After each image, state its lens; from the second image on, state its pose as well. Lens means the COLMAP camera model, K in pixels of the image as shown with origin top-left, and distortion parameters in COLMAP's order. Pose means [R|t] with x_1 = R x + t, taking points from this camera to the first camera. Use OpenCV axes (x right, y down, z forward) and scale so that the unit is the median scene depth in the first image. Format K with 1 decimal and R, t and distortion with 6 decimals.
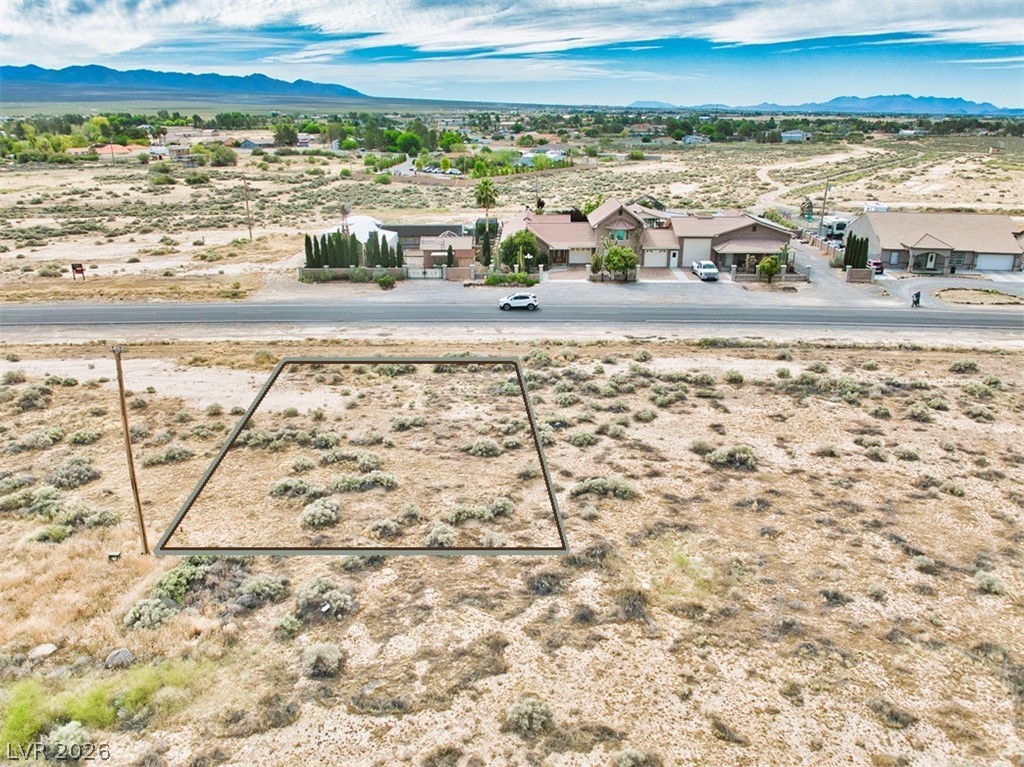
lens RADIAL K [[738.7, 0, 511.6], [0, 738.7, 419.7], [0, 0, 1]] dist [-0.039529, -0.004151]
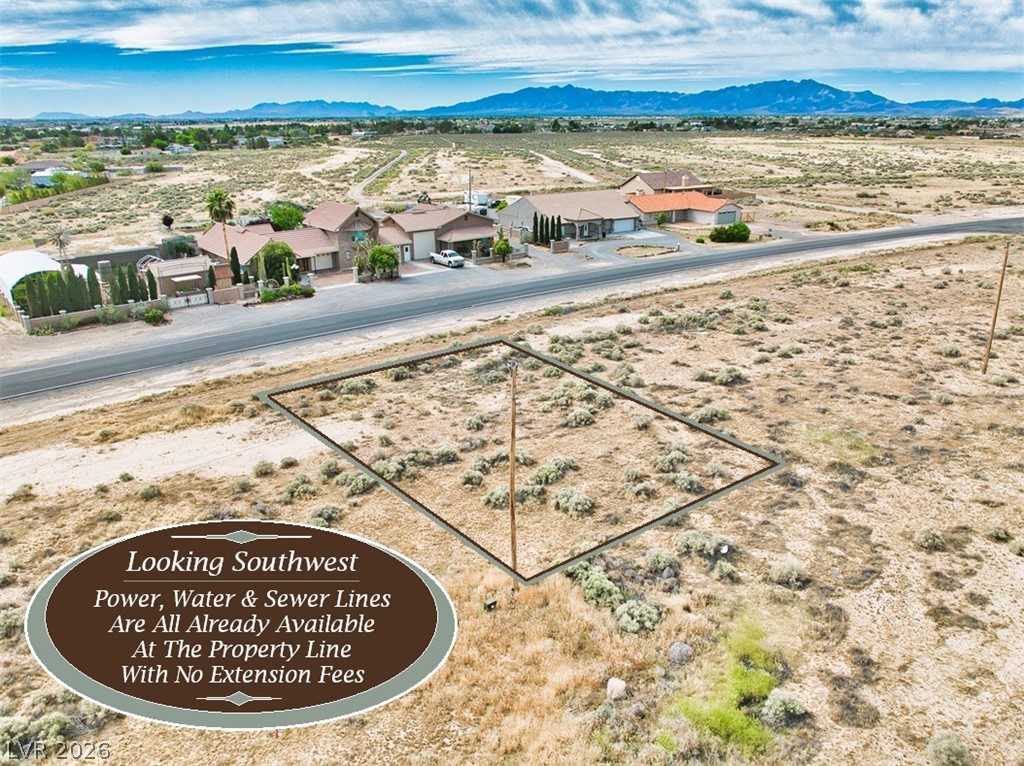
lens RADIAL K [[738.7, 0, 511.2], [0, 738.7, 410.2], [0, 0, 1]] dist [-0.039529, -0.004151]
pose [[0.768695, -0.238885, 0.593331, -0.369614], [0.250424, 0.965986, 0.064483, -0.033656], [-0.588554, 0.099017, 0.802371, 0.090219]]
